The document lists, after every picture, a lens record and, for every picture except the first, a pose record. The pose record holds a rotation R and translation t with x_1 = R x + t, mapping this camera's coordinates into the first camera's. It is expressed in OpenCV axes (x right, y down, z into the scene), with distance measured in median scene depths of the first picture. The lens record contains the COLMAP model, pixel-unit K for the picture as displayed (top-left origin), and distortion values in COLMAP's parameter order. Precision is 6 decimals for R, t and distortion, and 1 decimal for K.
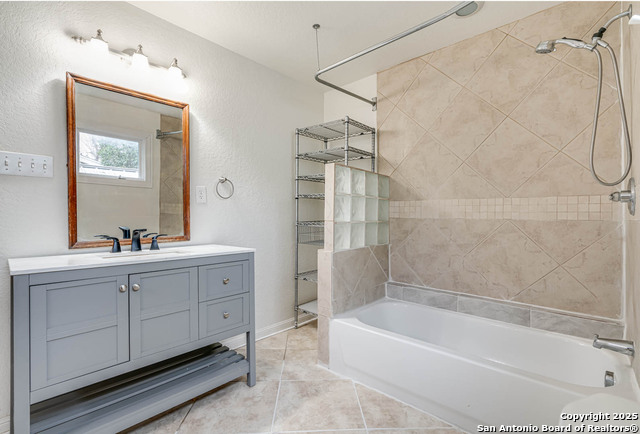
lens RADIAL K [[283.9, 0, 320.0], [0, 283.9, 217.0], [0, 0, 1]] dist [-0.002918, -0.000423]
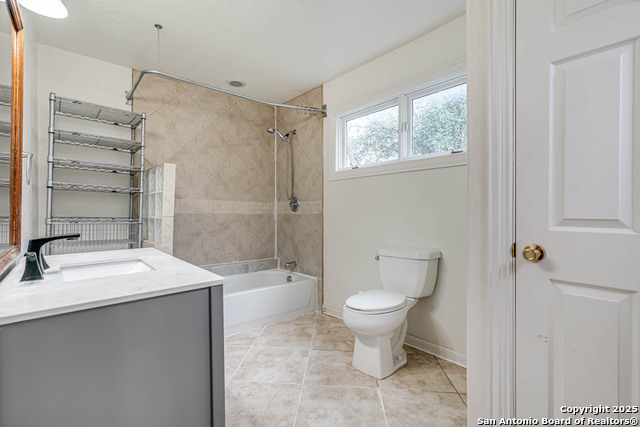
lens RADIAL K [[294.1, 0, 312.4], [0, 294.1, 205.4], [0, 0, 1]] dist [-0.001847, 0.000108]
pose [[0.154179, 0.016211, 0.987910, -0.946324], [-0.009511, 0.999843, -0.014922, -0.018751], [-0.987997, -0.007095, 0.154309, 0.270013]]
